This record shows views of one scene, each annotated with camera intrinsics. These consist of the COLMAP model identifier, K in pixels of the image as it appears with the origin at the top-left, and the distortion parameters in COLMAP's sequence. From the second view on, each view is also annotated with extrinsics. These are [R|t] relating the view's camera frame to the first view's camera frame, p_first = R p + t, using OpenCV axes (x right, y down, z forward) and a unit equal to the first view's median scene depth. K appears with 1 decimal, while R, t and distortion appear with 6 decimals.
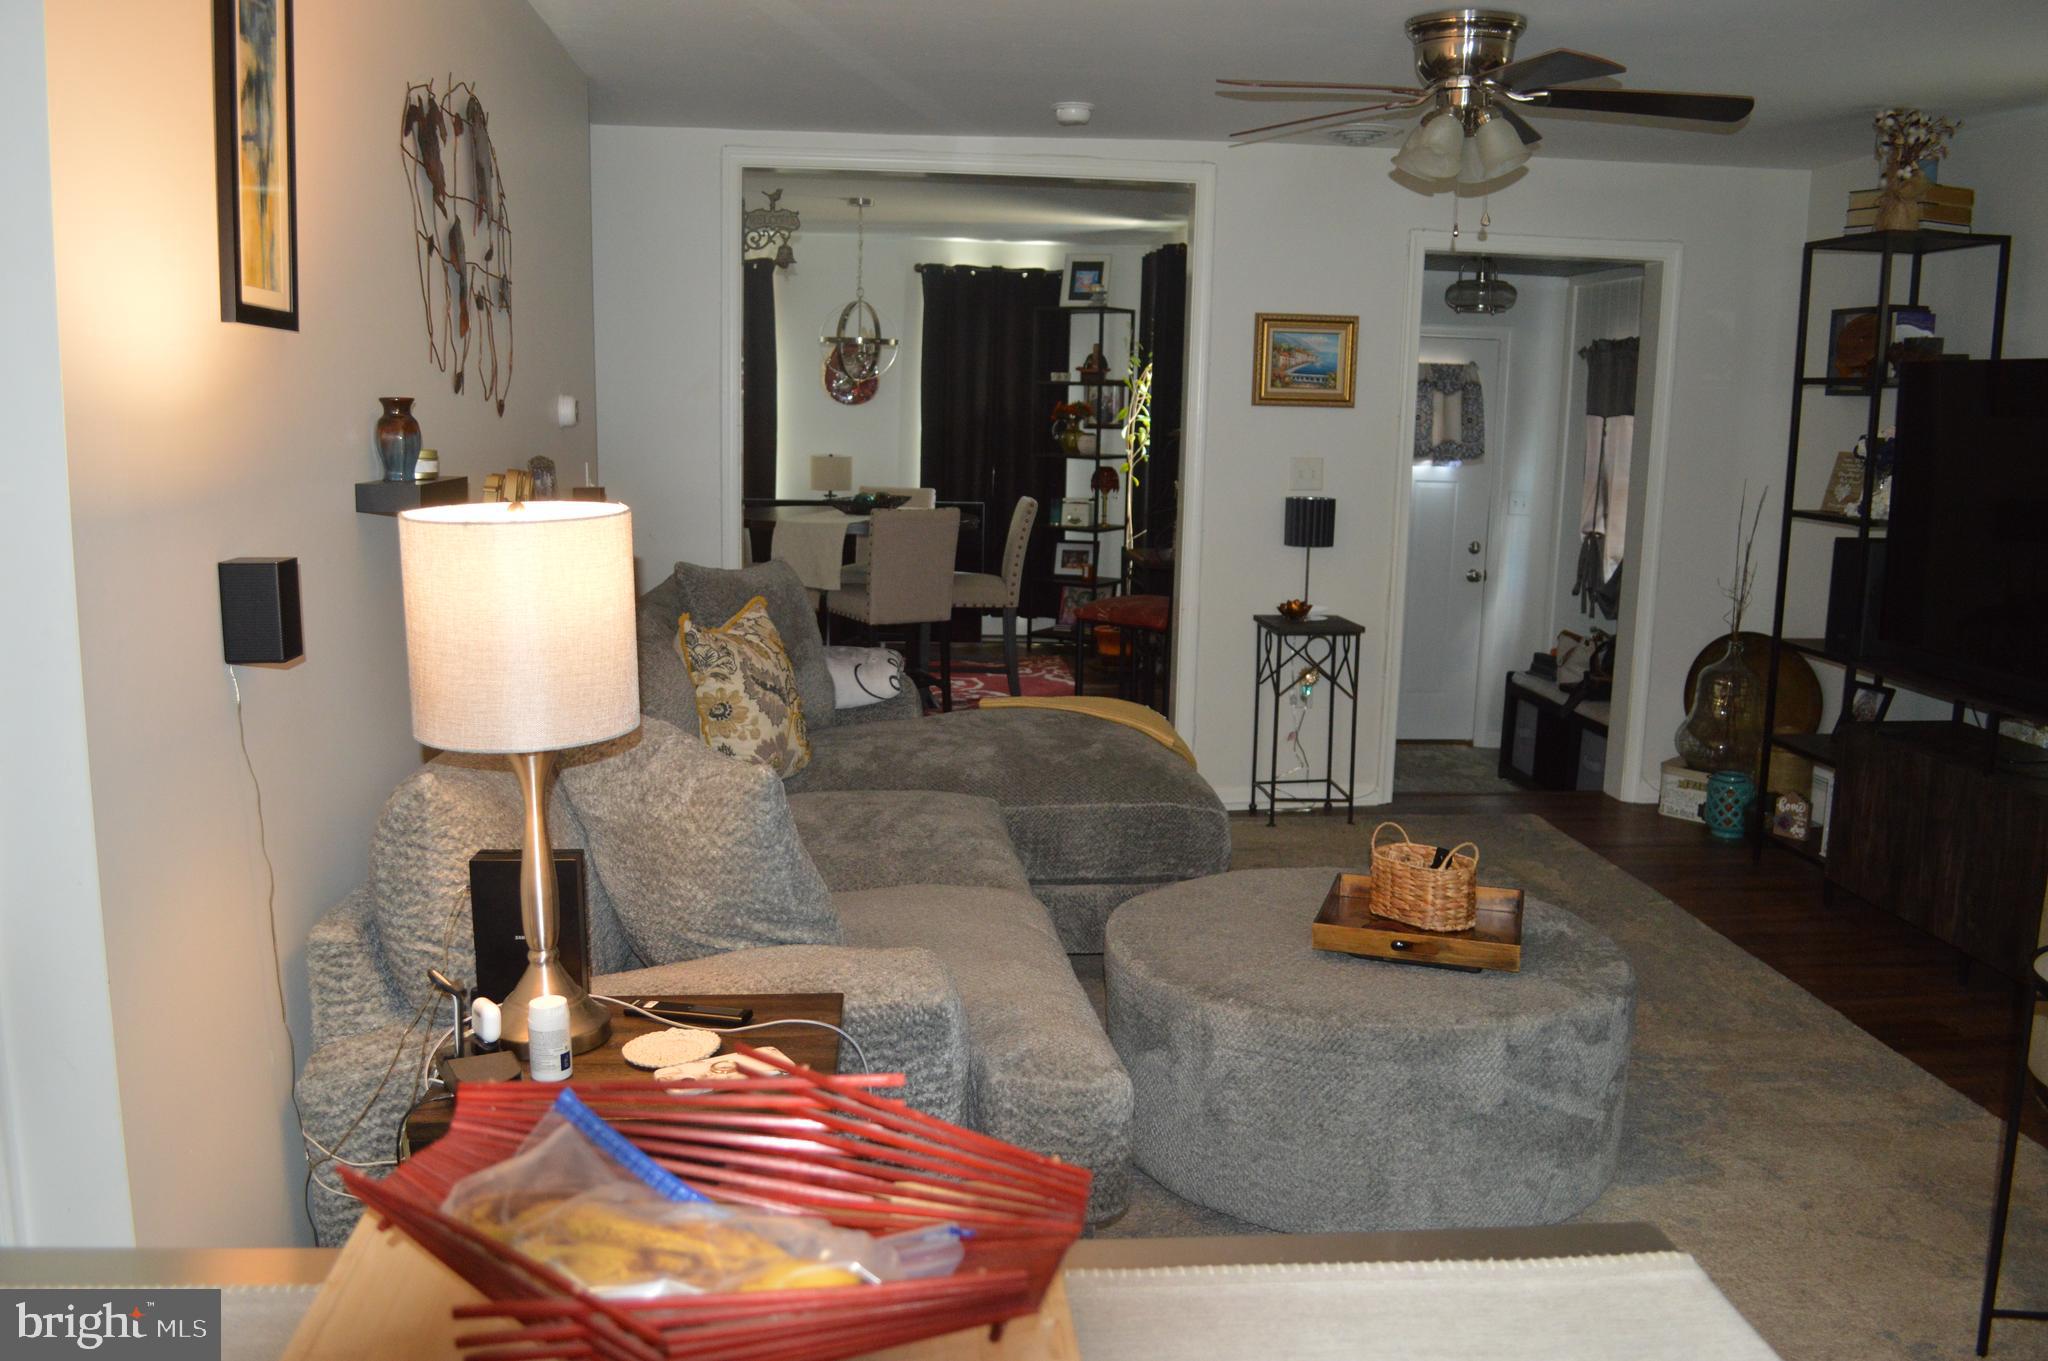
lens RADIAL K [[1626.4, 0, 1024.2], [0, 1626.4, 682.4], [0, 0, 1]] dist [-0.088953, 0.018431]
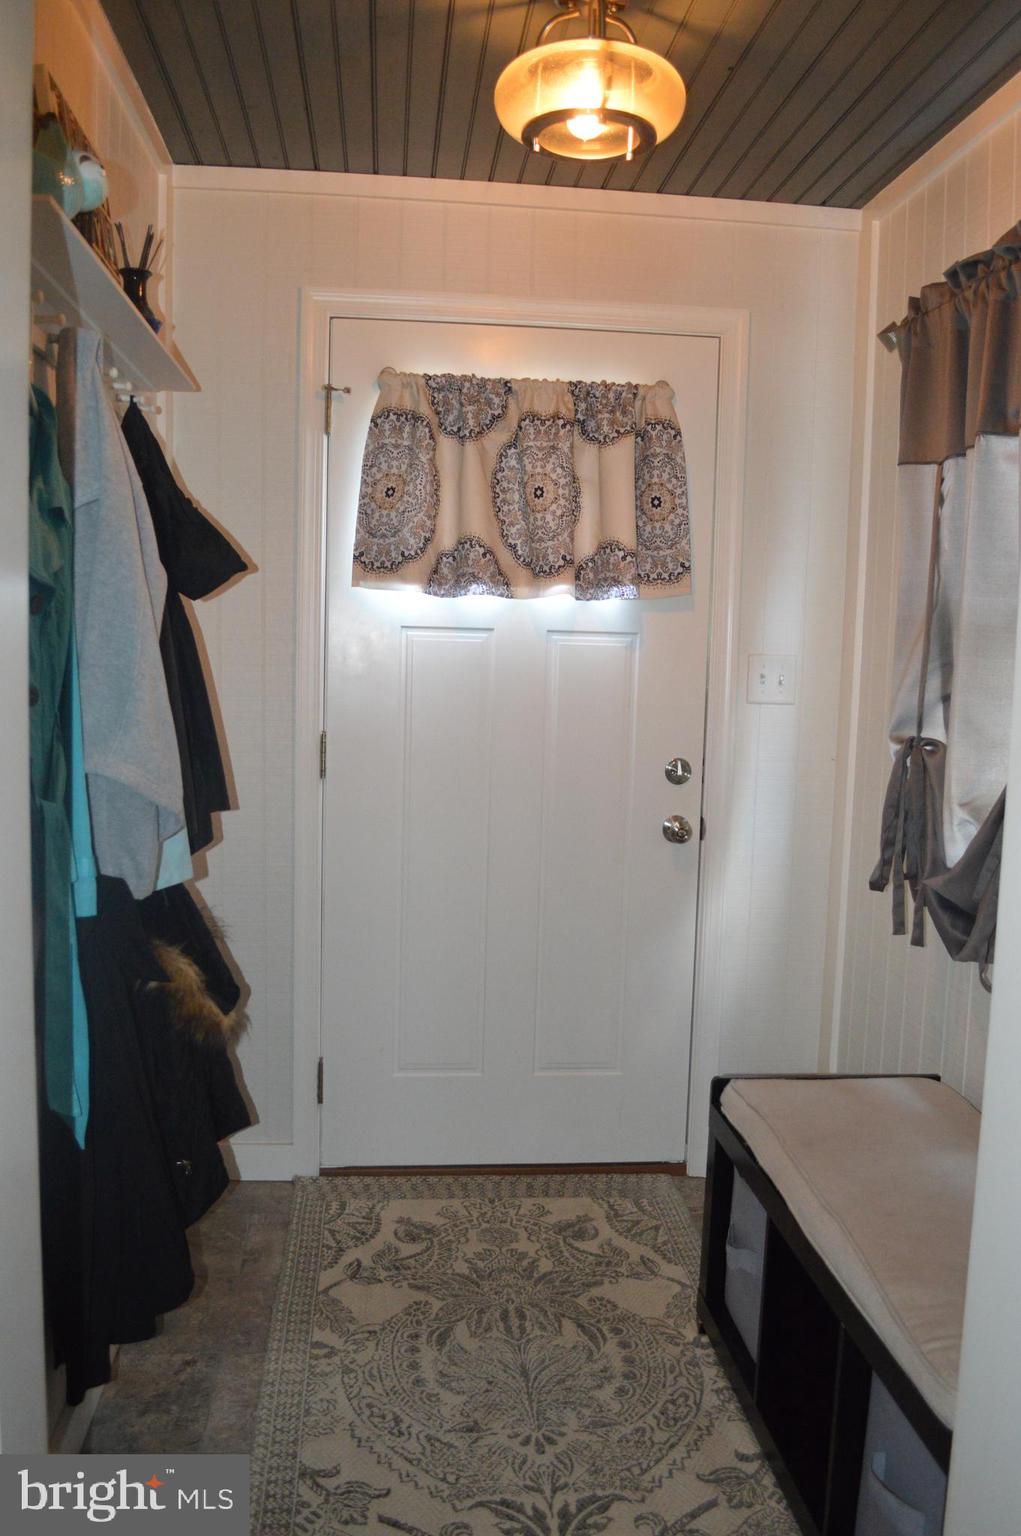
lens RADIAL K [[1313.3, 0, 509.1], [0, 1313.3, 767.6], [0, 0, 1]] dist [-0.058424, -0.005189]
pose [[0.999961, -0.000508, 0.008798, 0.231282], [0.001086, 0.997825, -0.065917, -0.060181], [-0.008745, 0.065924, 0.997786, 0.626908]]
